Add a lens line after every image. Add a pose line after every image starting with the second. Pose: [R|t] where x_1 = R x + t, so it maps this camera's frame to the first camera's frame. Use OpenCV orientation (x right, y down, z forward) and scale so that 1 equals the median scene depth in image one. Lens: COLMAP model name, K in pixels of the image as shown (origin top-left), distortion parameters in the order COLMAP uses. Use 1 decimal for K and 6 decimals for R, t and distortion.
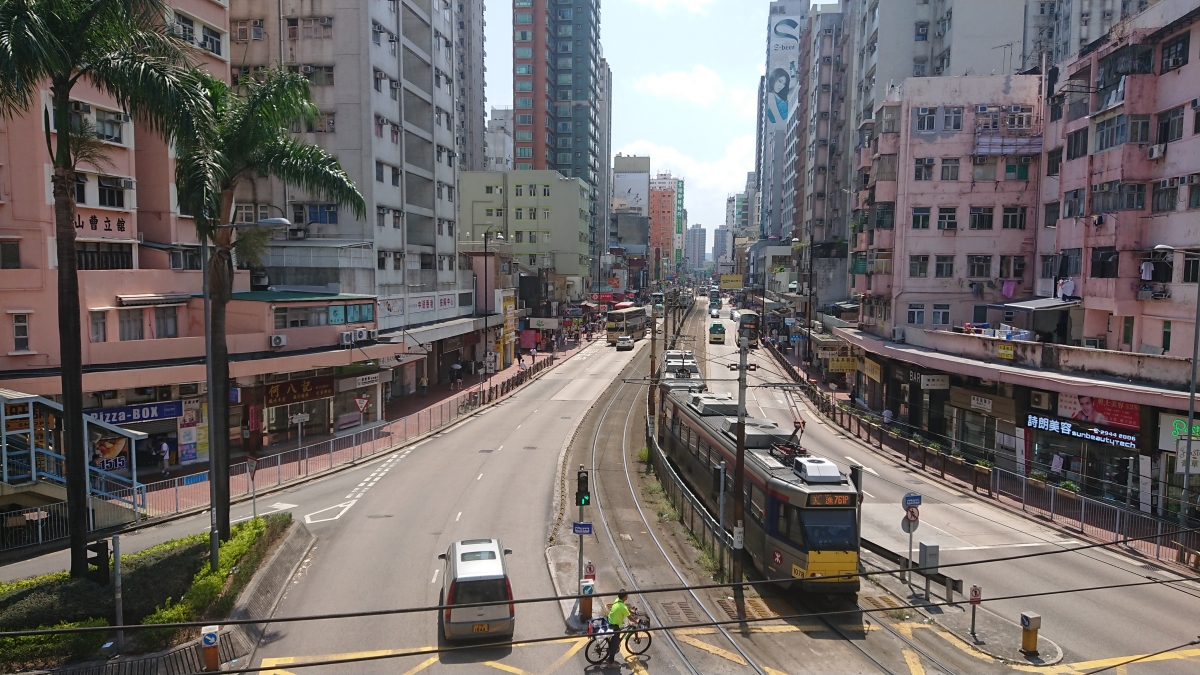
lens RADIAL K [[810.2, 0, 600.0], [0, 810.2, 337.5], [0, 0, 1]] dist [0.206308, -0.302218]
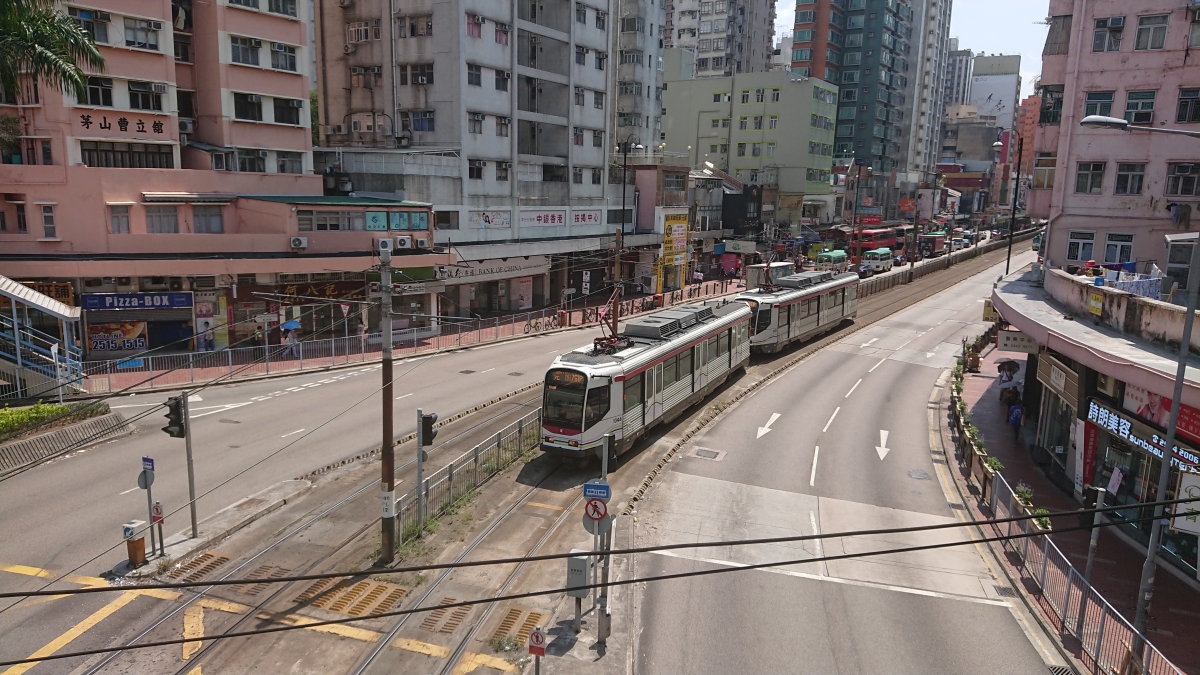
lens RADIAL K [[810.2, 0, 600.0], [0, 810.2, 337.5], [0, 0, 1]] dist [0.206308, -0.302218]
pose [[0.902630, 0.090730, -0.420746, 0.321959], [-0.052188, 0.993388, 0.102254, -0.003191], [0.427242, -0.070340, 0.901397, 0.185543]]
